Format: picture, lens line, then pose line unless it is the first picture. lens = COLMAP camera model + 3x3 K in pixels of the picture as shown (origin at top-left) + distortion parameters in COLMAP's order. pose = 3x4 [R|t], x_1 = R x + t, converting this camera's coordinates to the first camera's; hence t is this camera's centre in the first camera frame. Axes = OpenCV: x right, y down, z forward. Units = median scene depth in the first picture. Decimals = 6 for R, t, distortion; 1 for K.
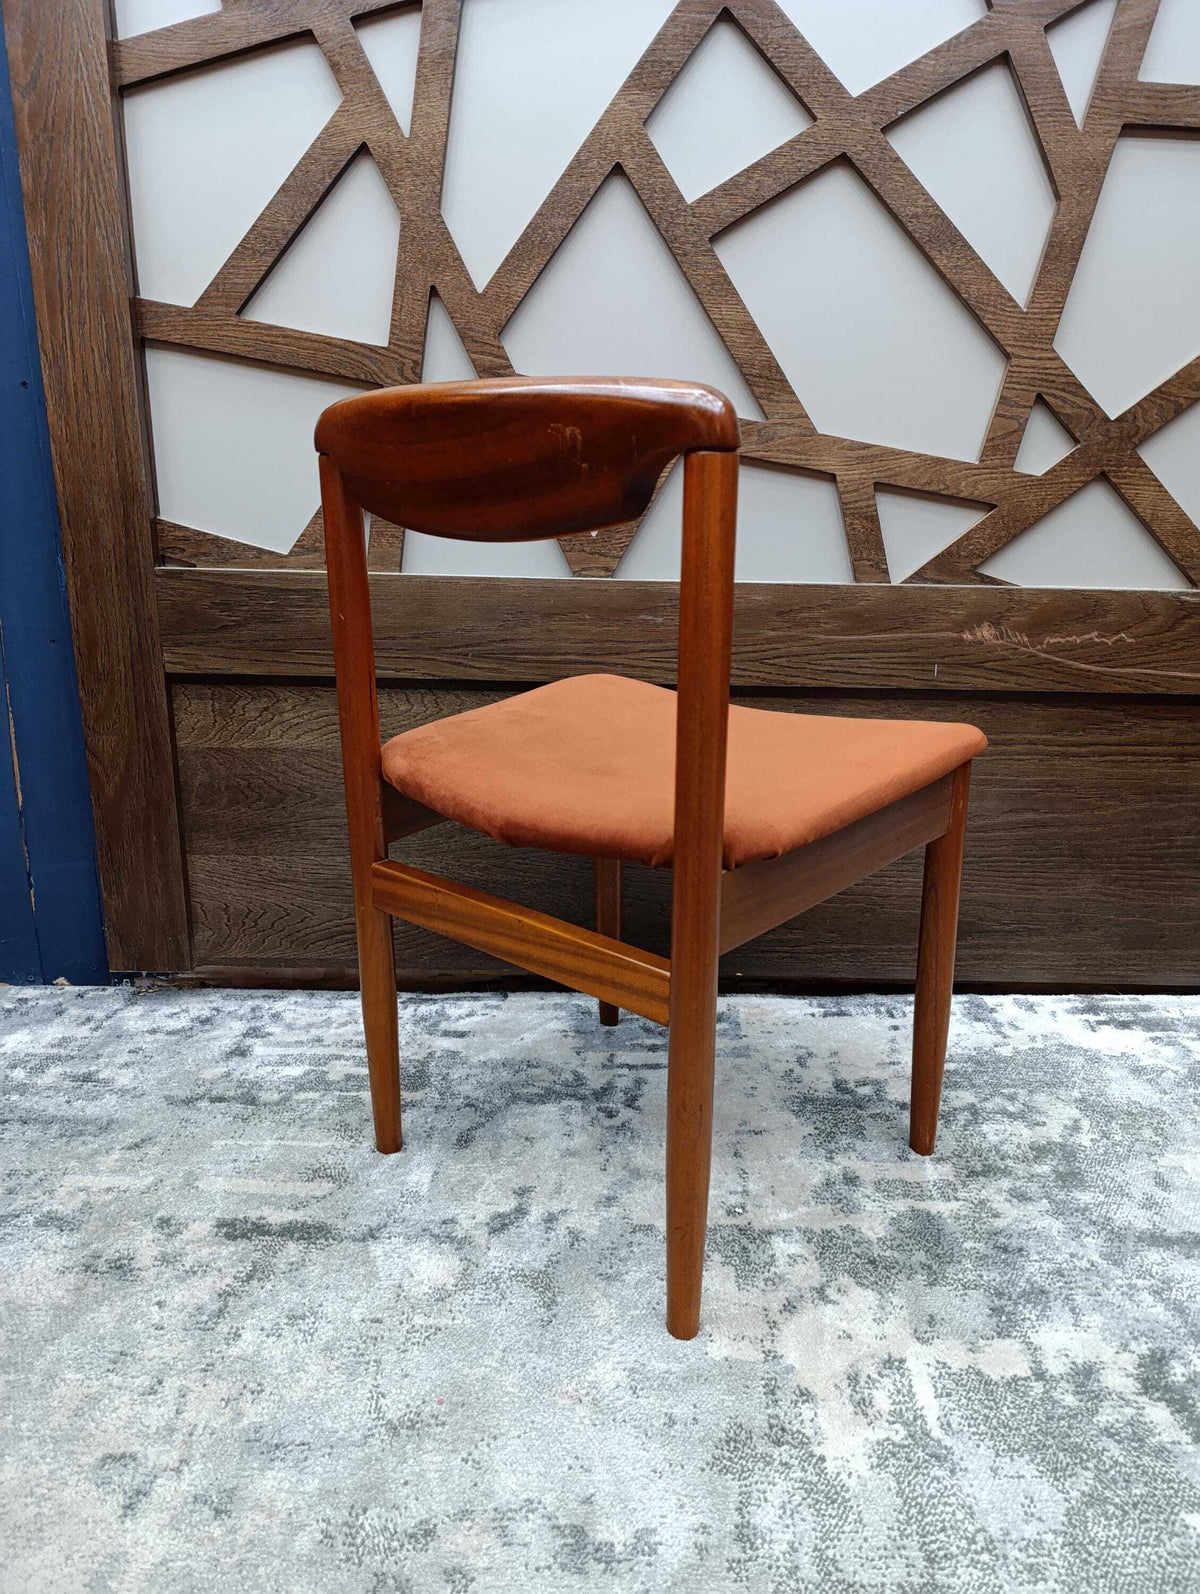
lens RADIAL K [[1083.8, 0, 604.9], [0, 1083.8, 803.2], [0, 0, 1]] dist [0.026168, -0.031665]
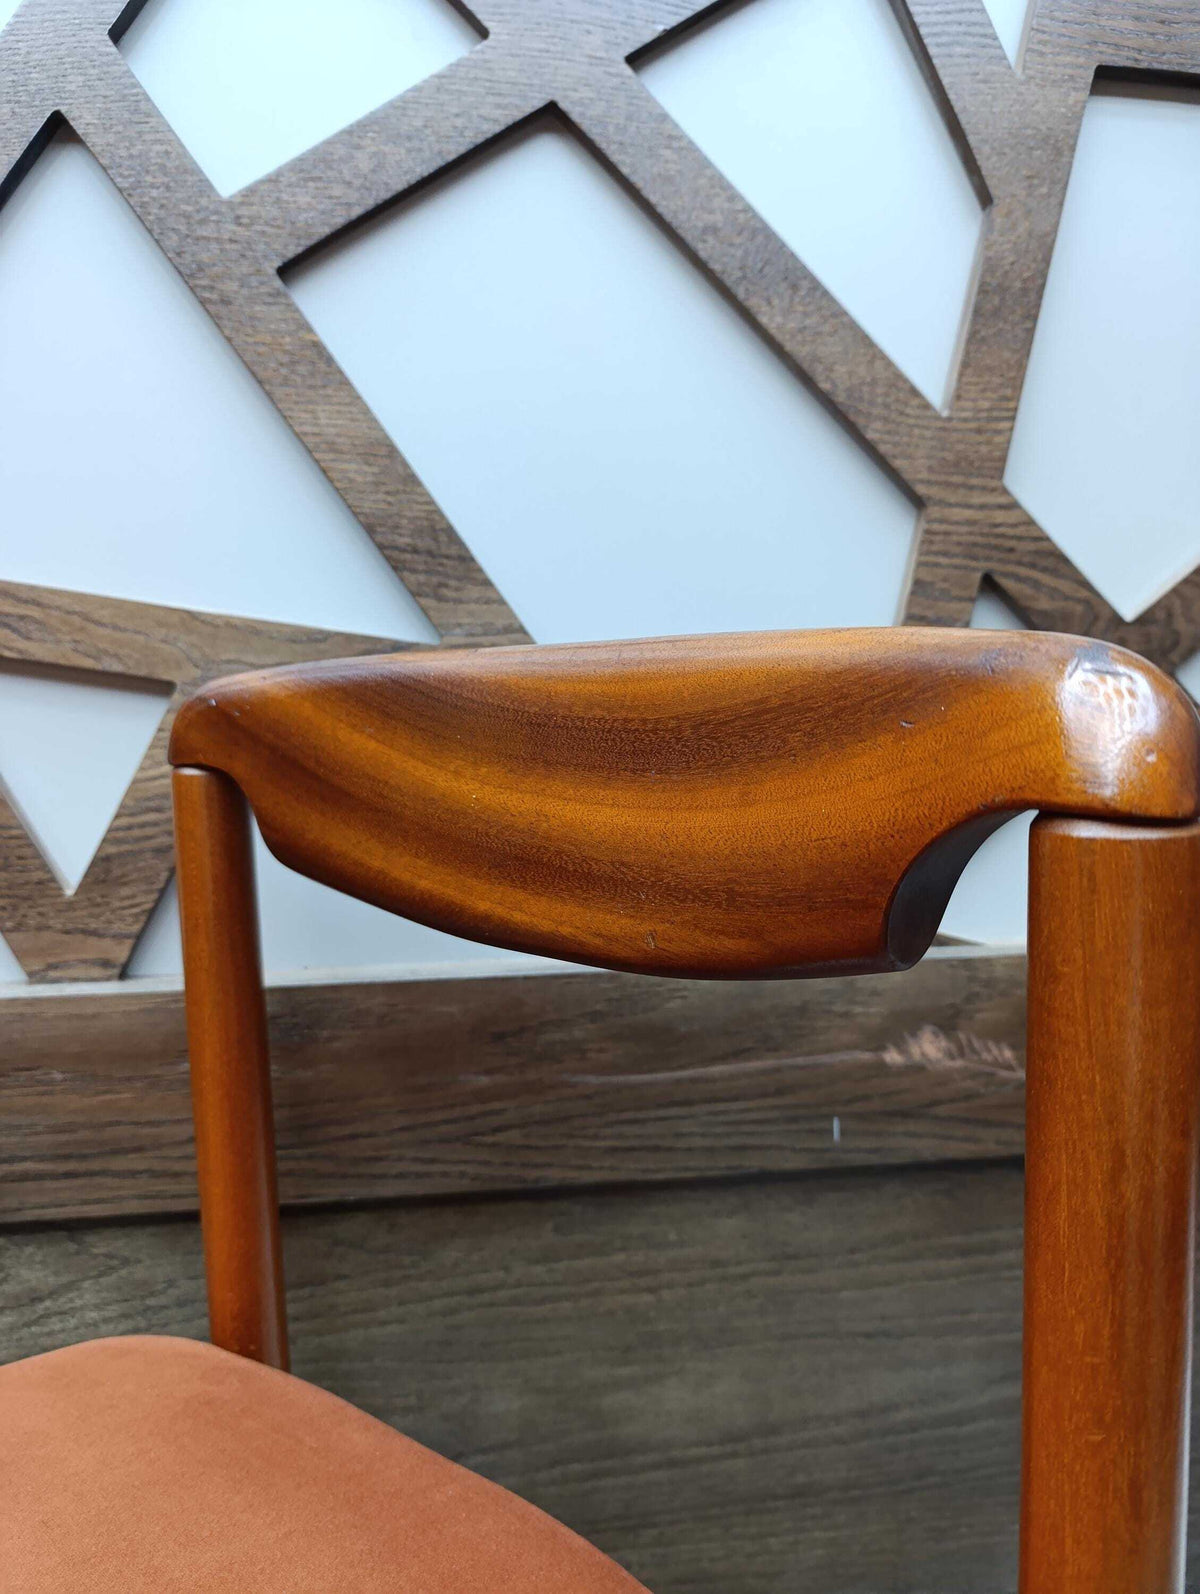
lens RADIAL K [[1153.7, 0, 607.0], [0, 1153.7, 791.3], [0, 0, 1]] dist [-0.009995, -0.008777]
pose [[0.991316, -0.045394, 0.123418, 0.163042], [0.063781, 0.986720, -0.149382, -0.217303], [-0.114998, 0.155956, 0.981047, 0.537044]]
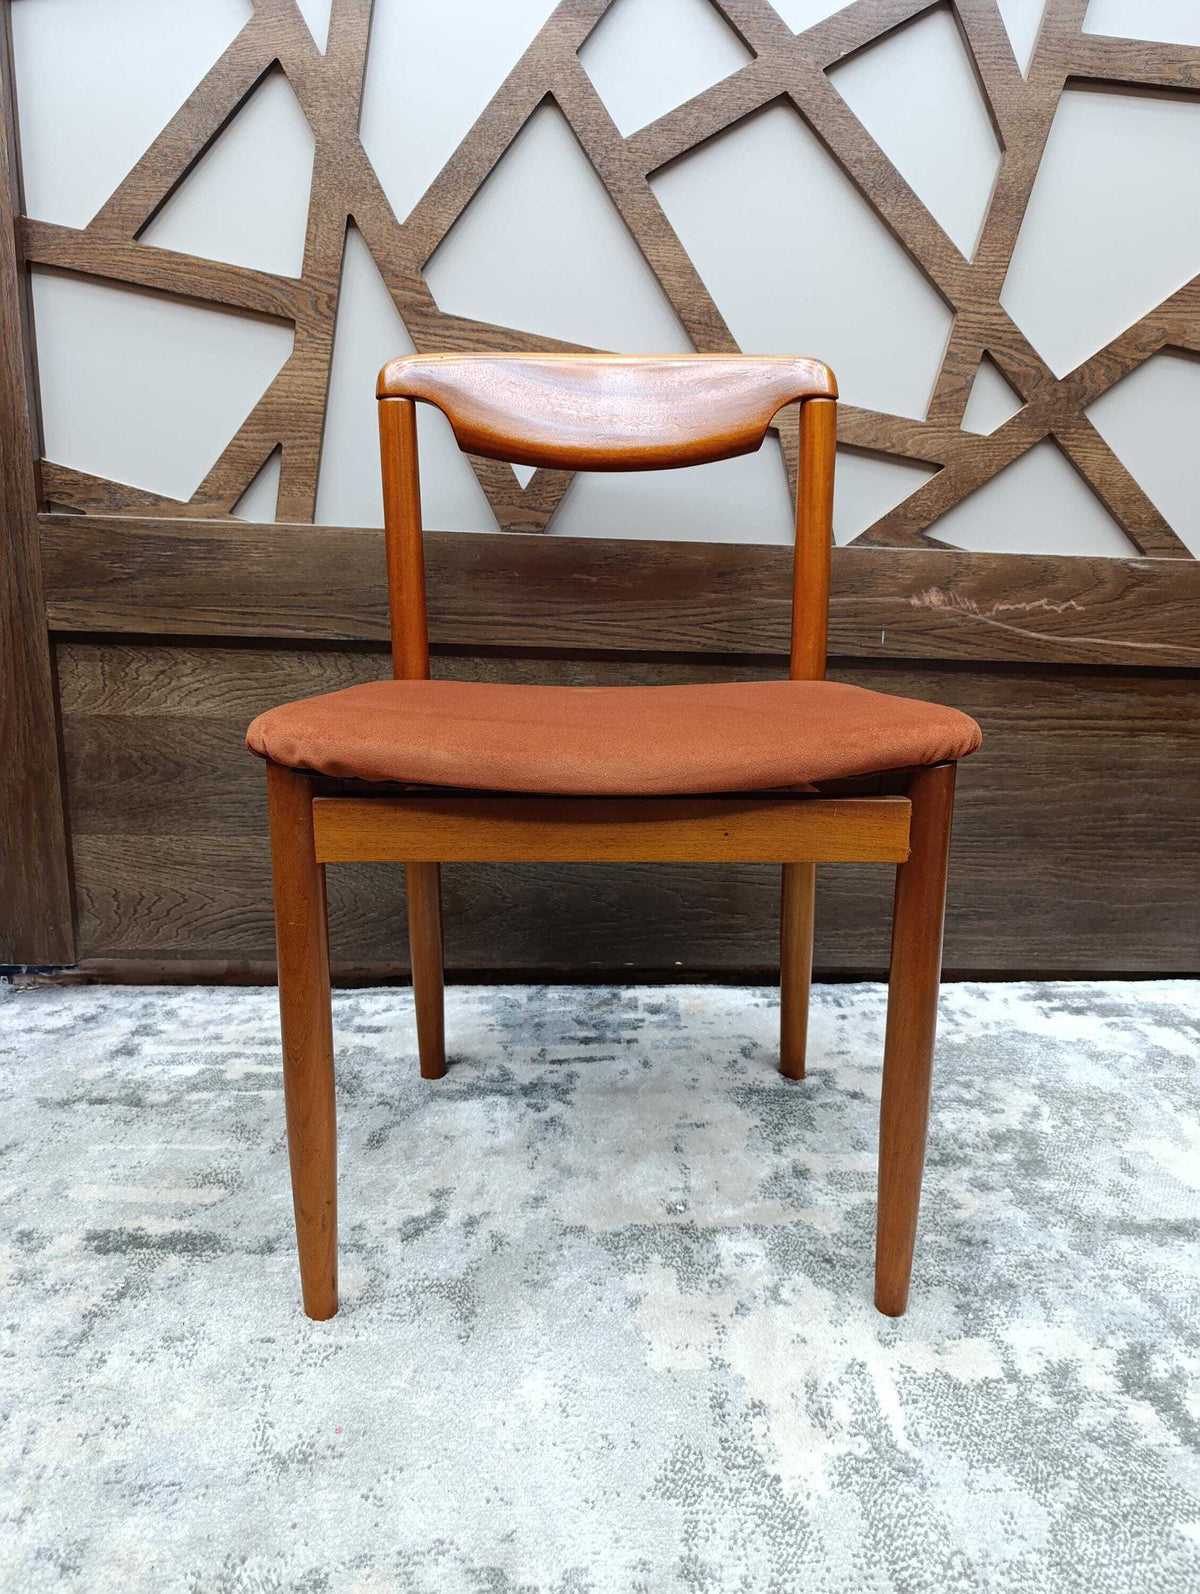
lens RADIAL K [[1091.6, 0, 612.0], [0, 1091.6, 789.6], [0, 0, 1]] dist [0.020325, -0.029151]
pose [[0.997811, 0.002143, 0.066102, 0.004623], [0.000215, 0.999364, -0.035653, 0.049559], [-0.066137, 0.035589, 0.997176, 0.069072]]
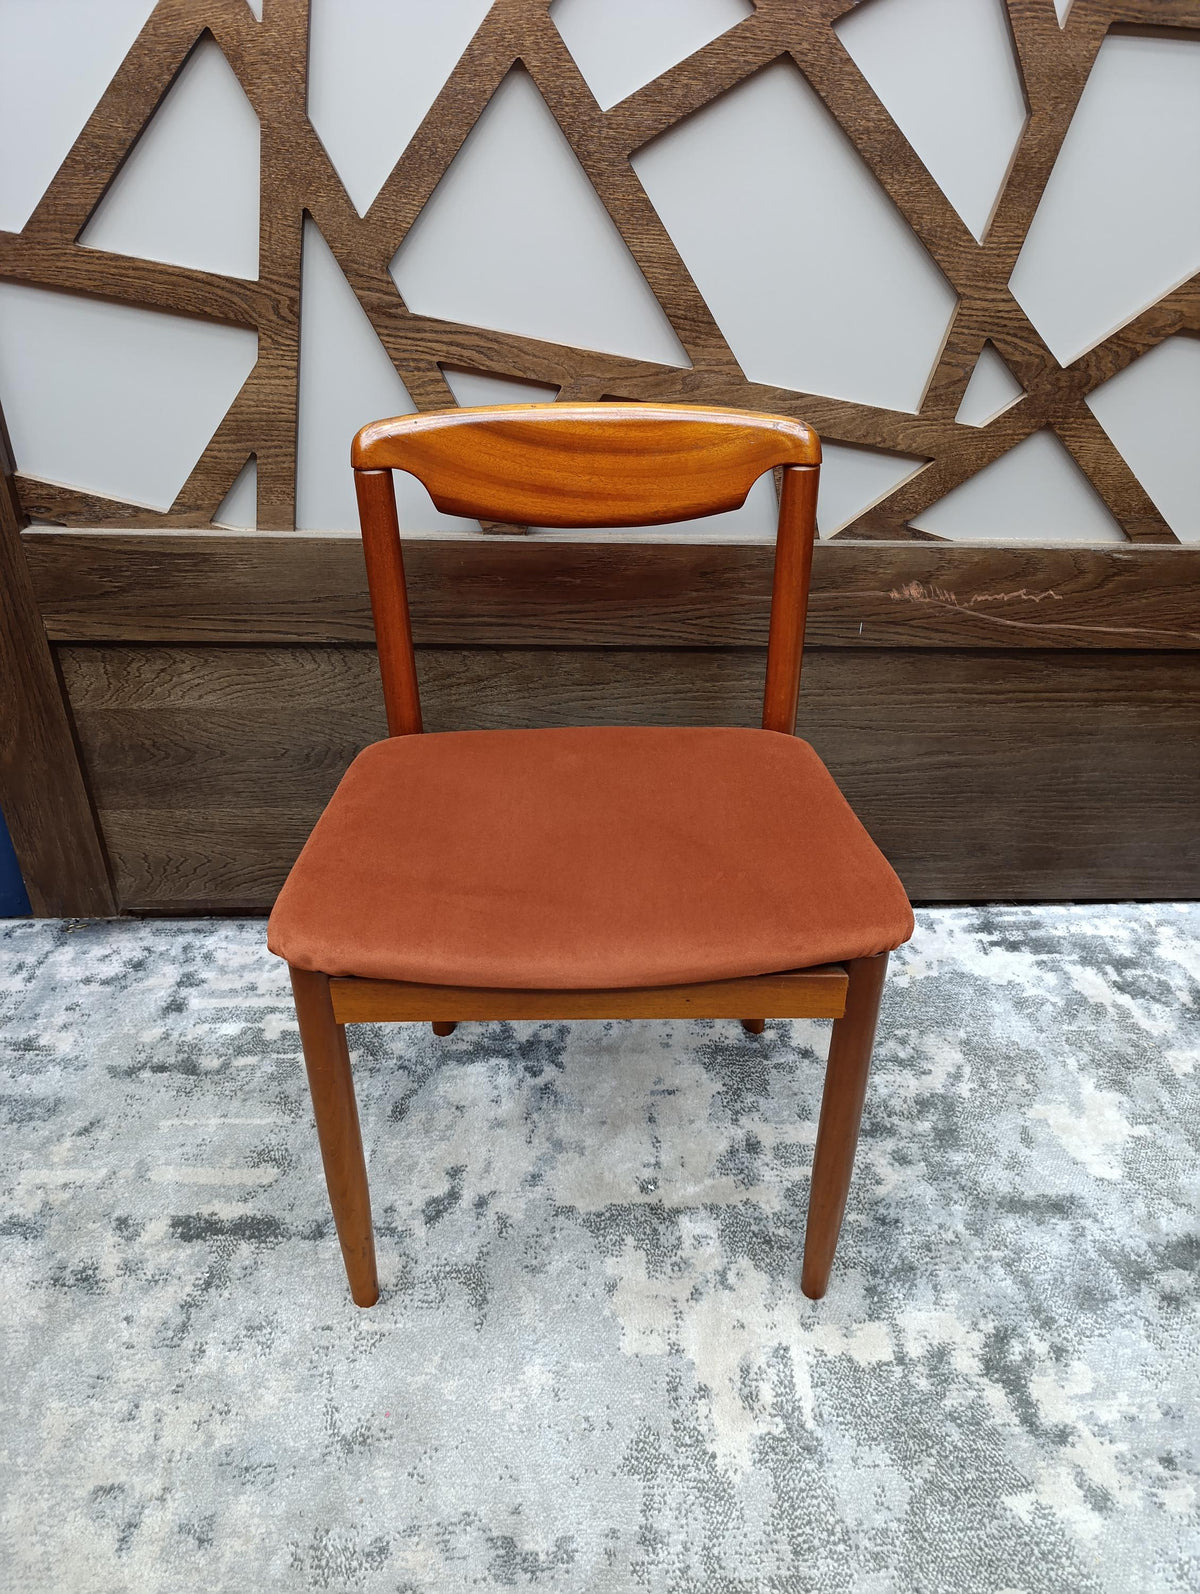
lens RADIAL K [[1083.8, 0, 604.9], [0, 1083.8, 803.2], [0, 0, 1]] dist [0.026168, -0.031665]
pose [[0.998128, -0.020967, 0.057456, 0.017500], [0.004395, 0.961566, 0.274539, -0.261395], [-0.061004, -0.273772, 0.959858, 0.038173]]
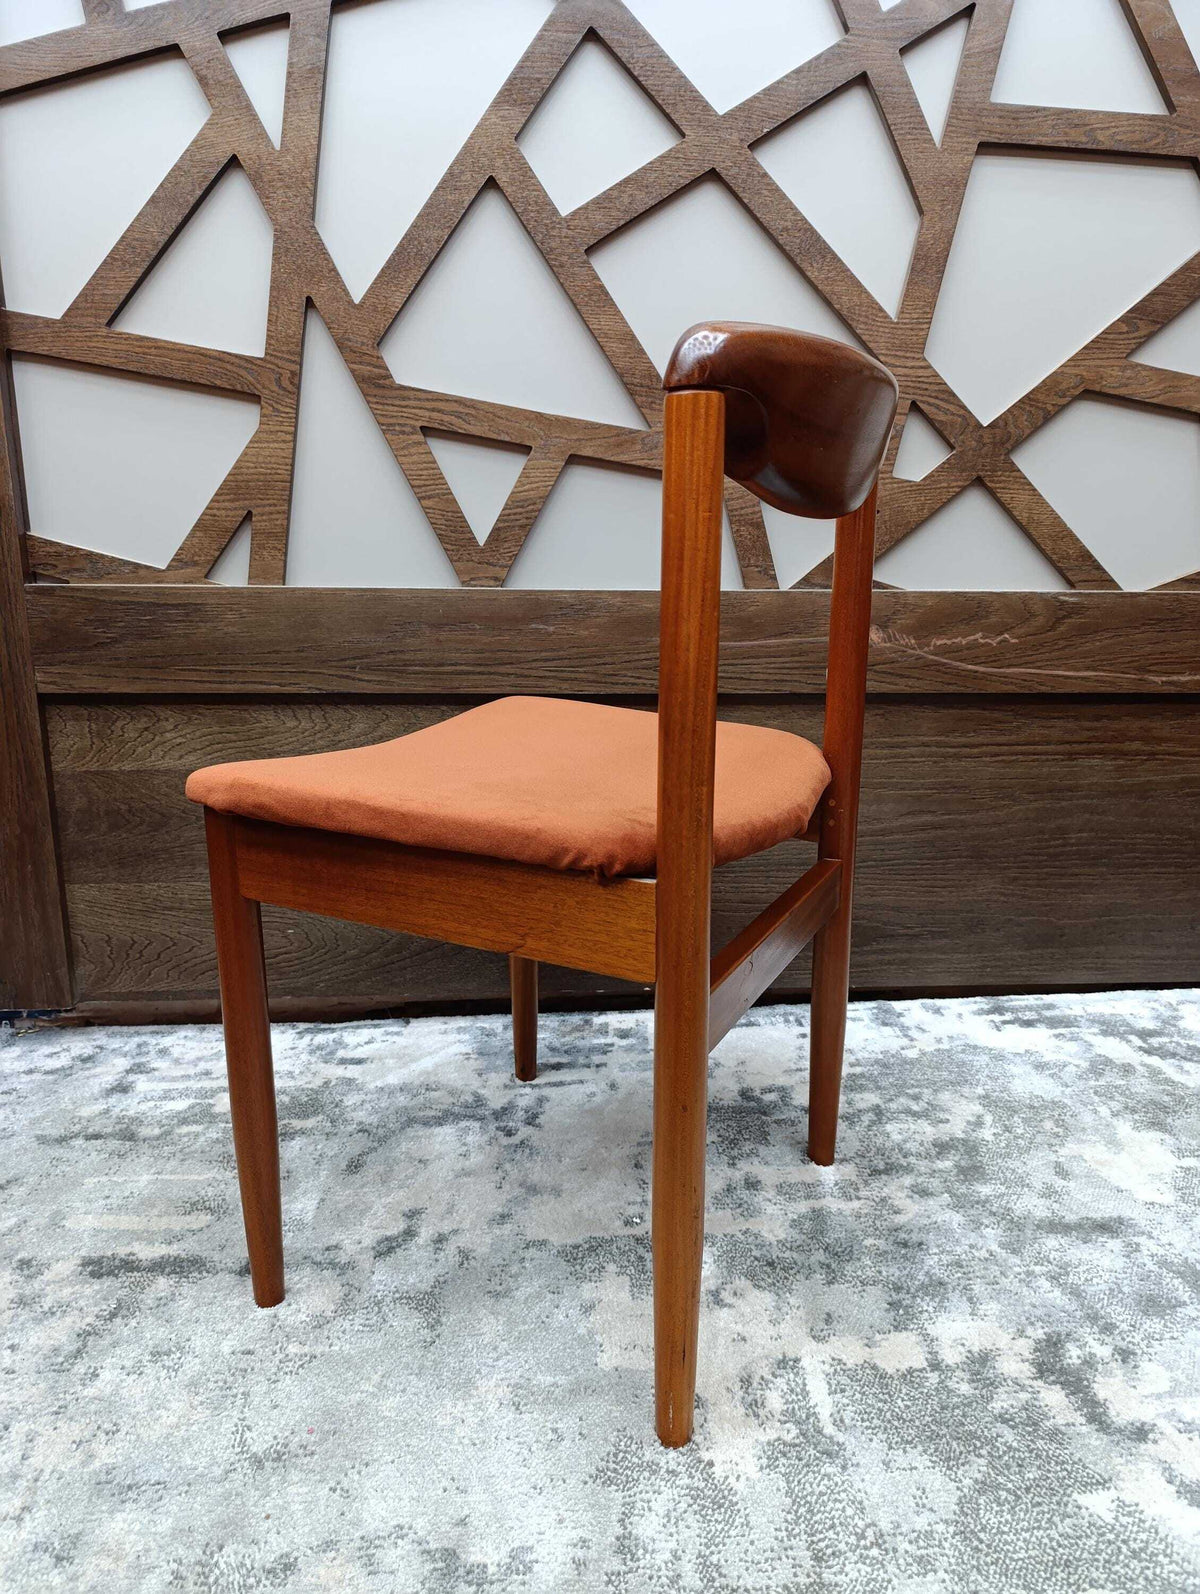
lens RADIAL K [[1089.2, 0, 612.4], [0, 1089.2, 802.7], [0, 0, 1]] dist [0.021076, -0.029414]
pose [[0.997768, -0.028020, 0.060609, 0.045266], [0.030811, 0.998484, -0.045609, 0.039667], [-0.059239, 0.047375, 0.997119, 0.011799]]
